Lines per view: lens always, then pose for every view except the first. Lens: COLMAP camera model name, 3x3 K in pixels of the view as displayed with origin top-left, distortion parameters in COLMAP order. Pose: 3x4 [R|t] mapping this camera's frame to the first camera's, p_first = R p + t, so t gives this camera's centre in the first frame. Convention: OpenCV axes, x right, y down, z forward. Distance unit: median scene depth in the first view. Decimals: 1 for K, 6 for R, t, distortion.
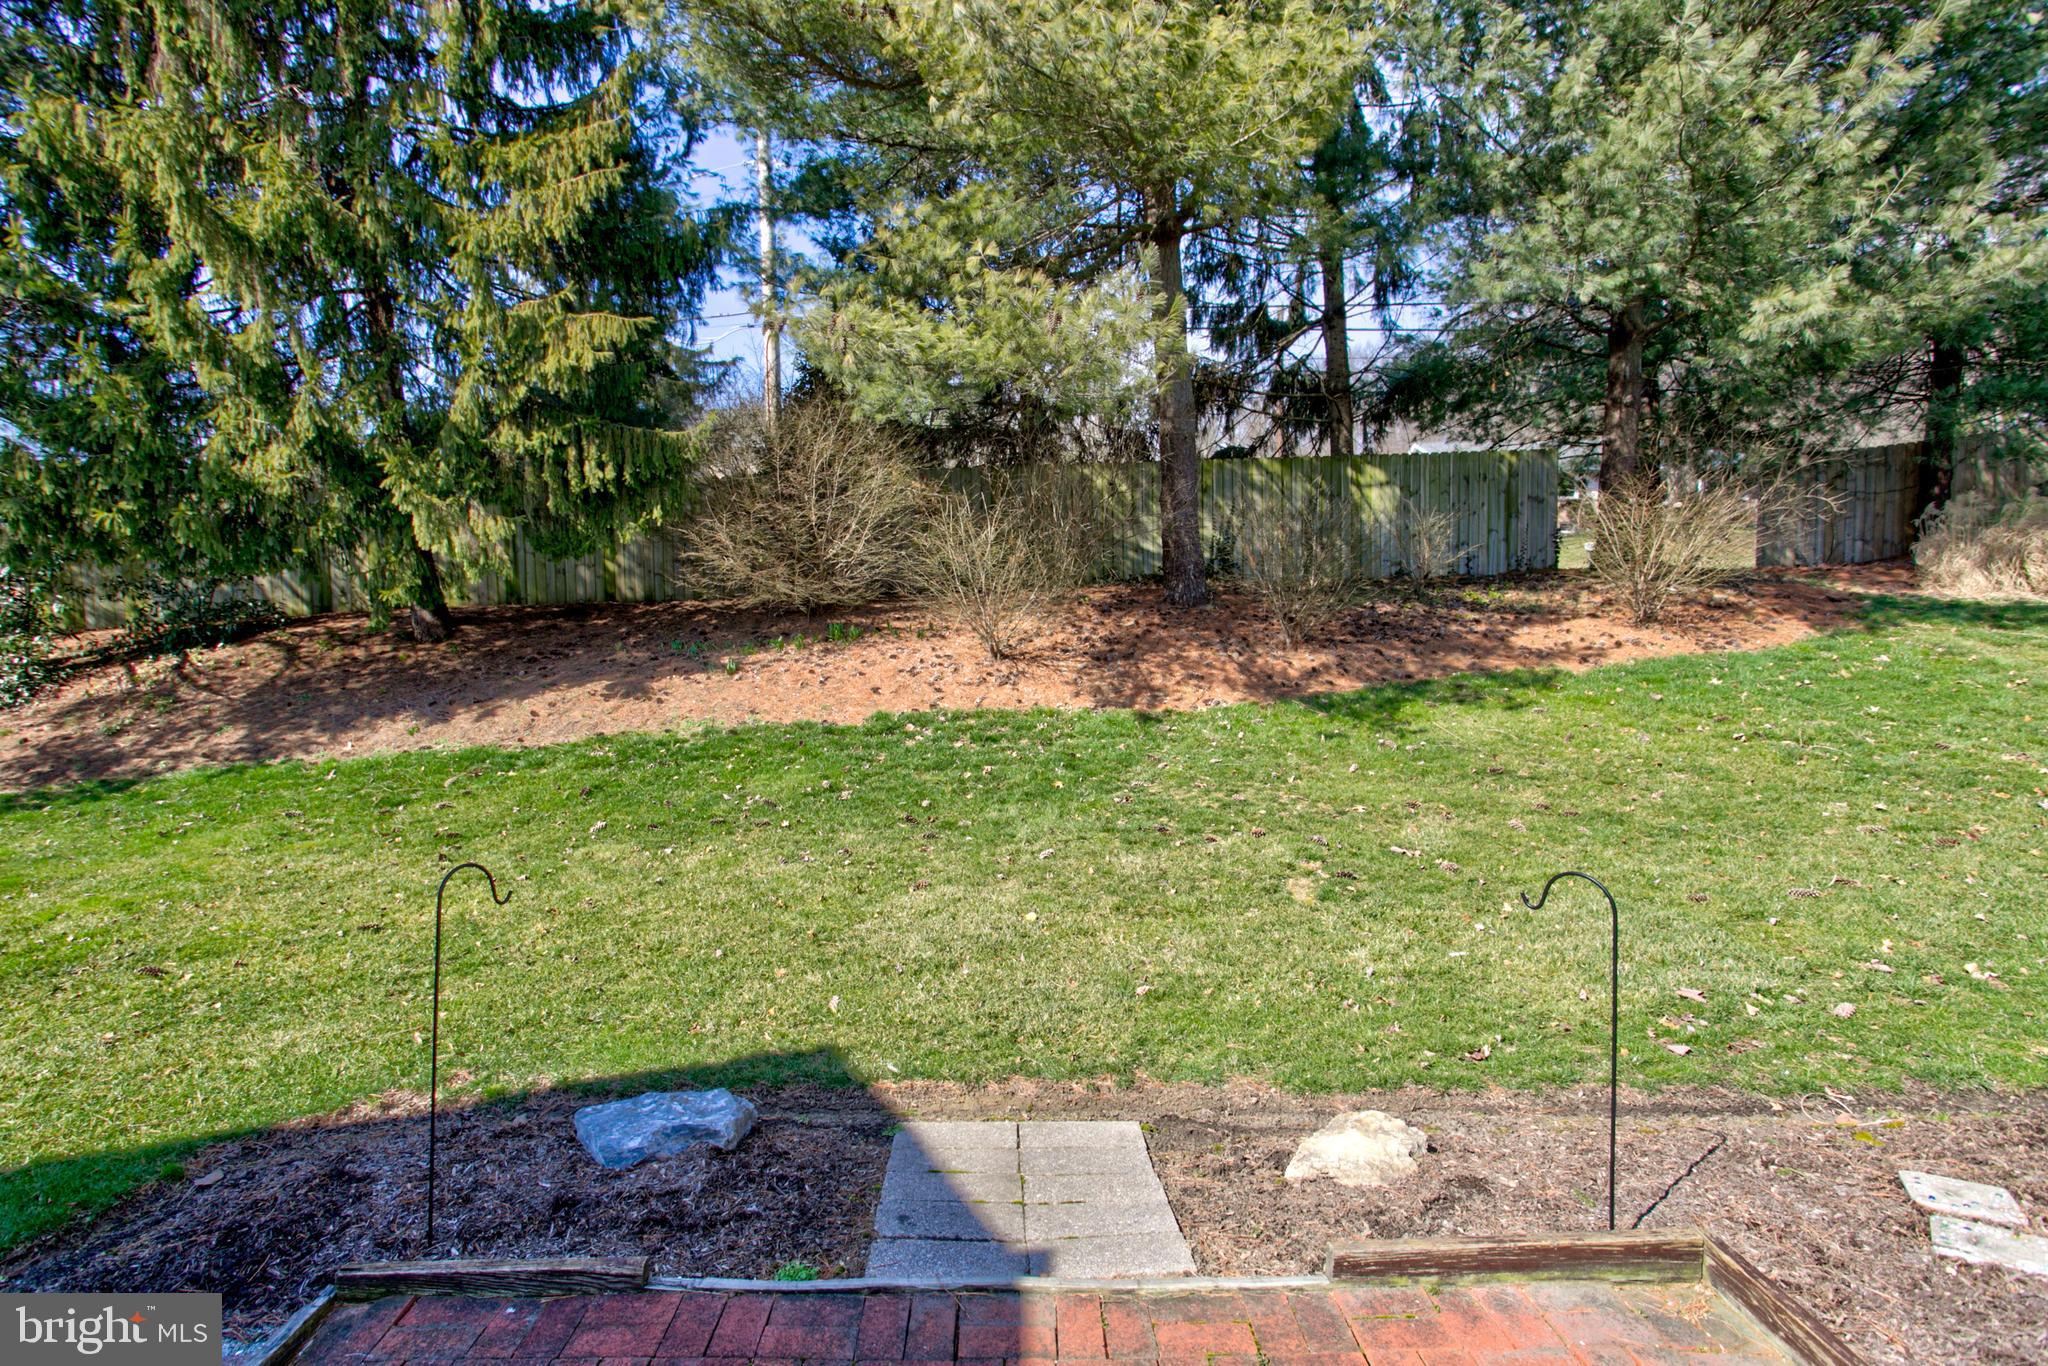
lens RADIAL K [[1004.7, 0, 1009.0], [0, 1004.7, 692.4], [0, 0, 1]] dist [-0.067277, 0.051771]
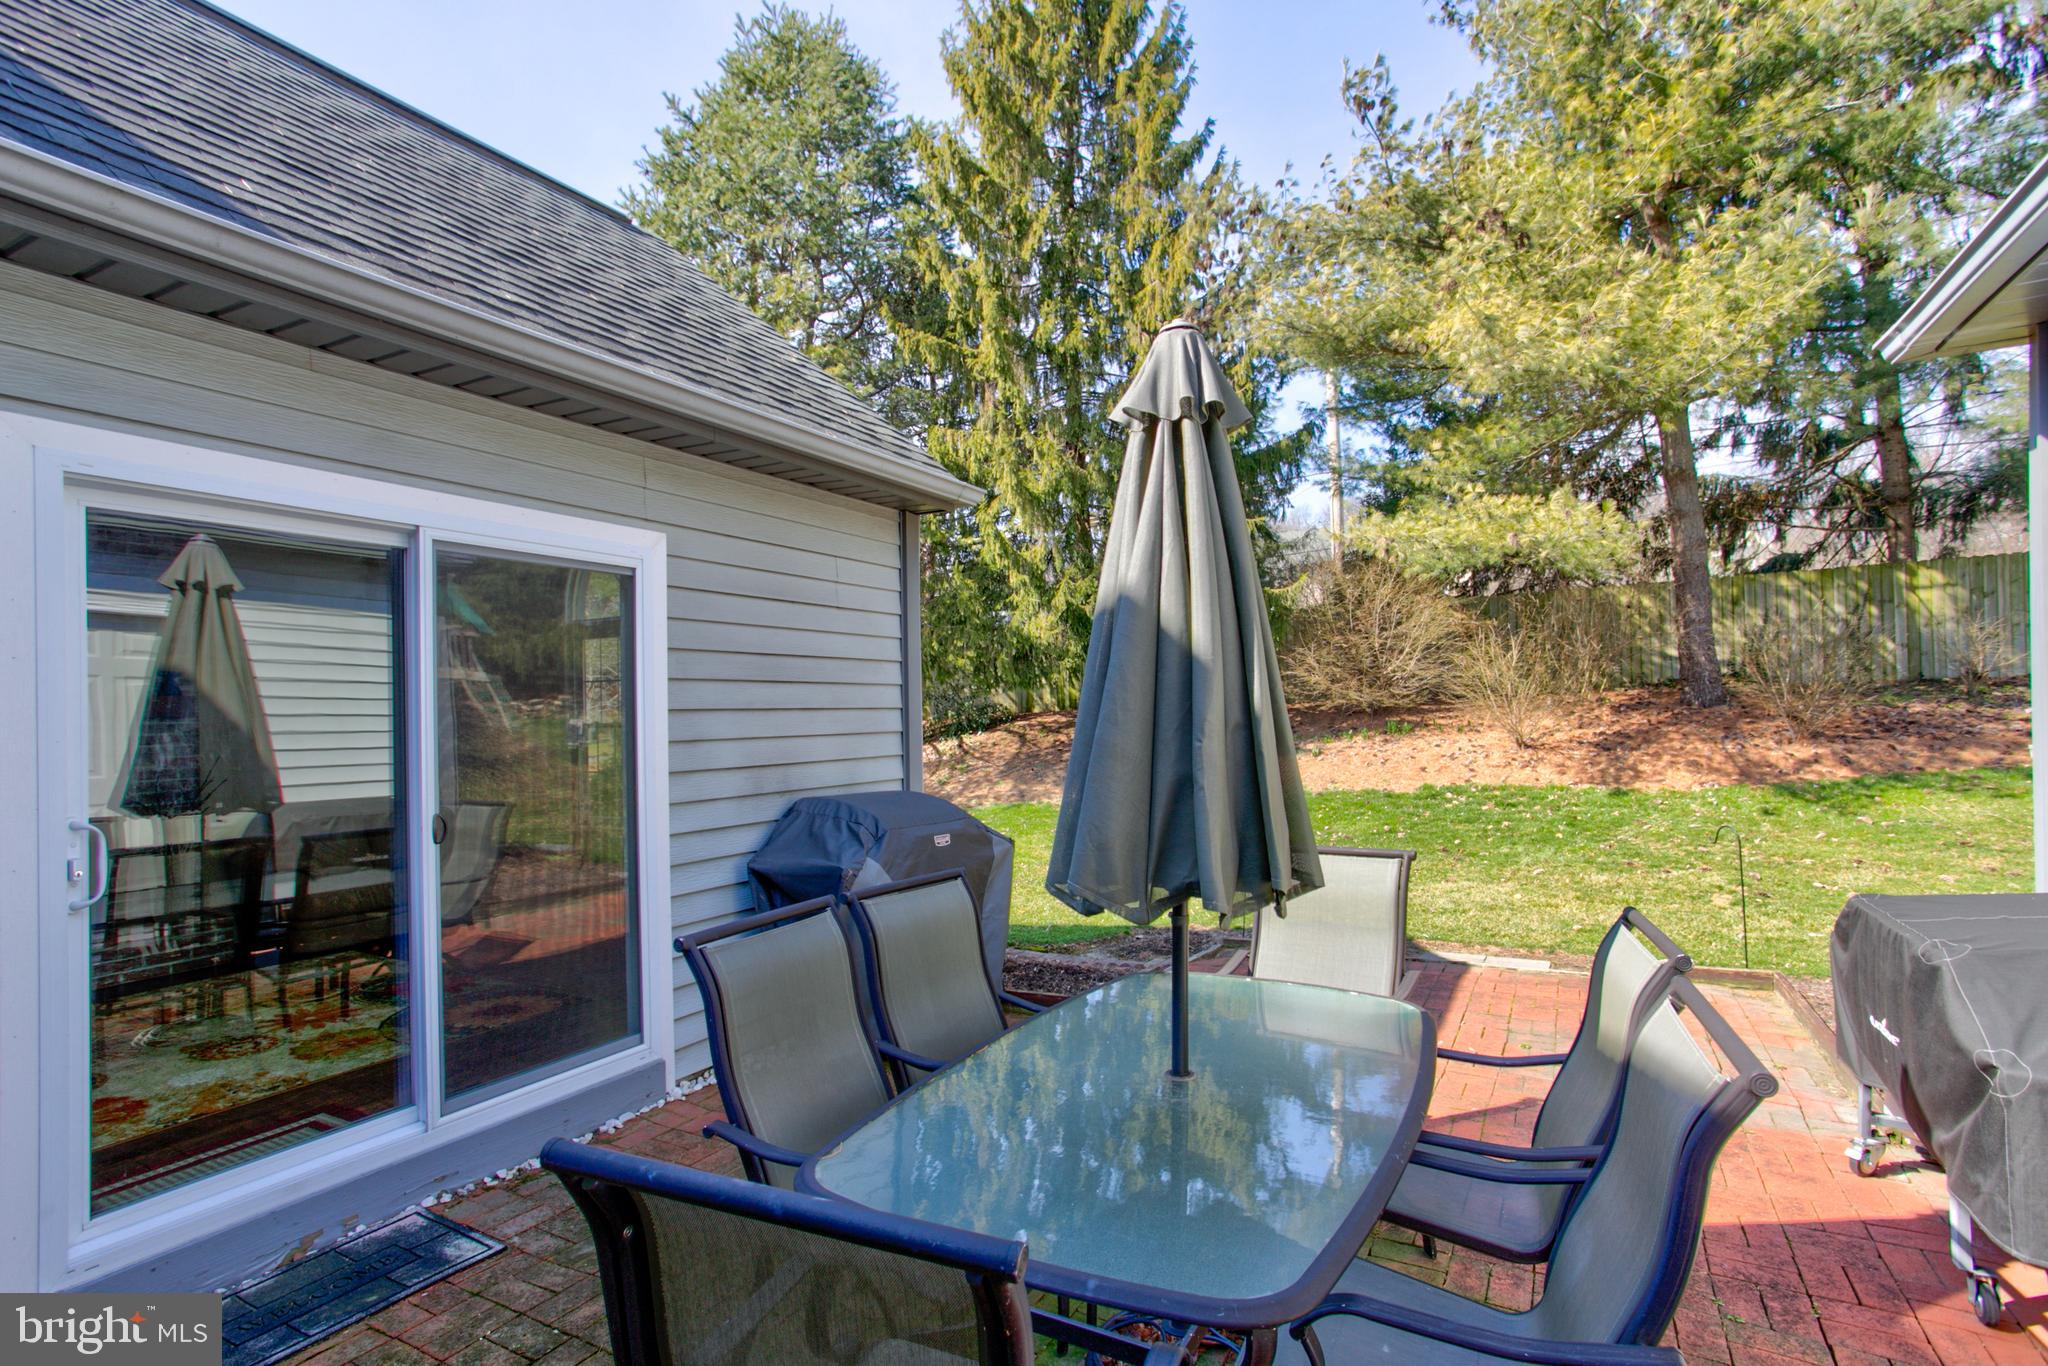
lens RADIAL K [[1004.7, 0, 1009.0], [0, 1004.7, 692.4], [0, 0, 1]] dist [-0.067277, 0.051771]
pose [[0.862046, -0.009939, -0.506732, 0.066851], [-0.039085, 0.995527, -0.086017, 0.031129], [0.505321, 0.093956, 0.857801, -0.450504]]
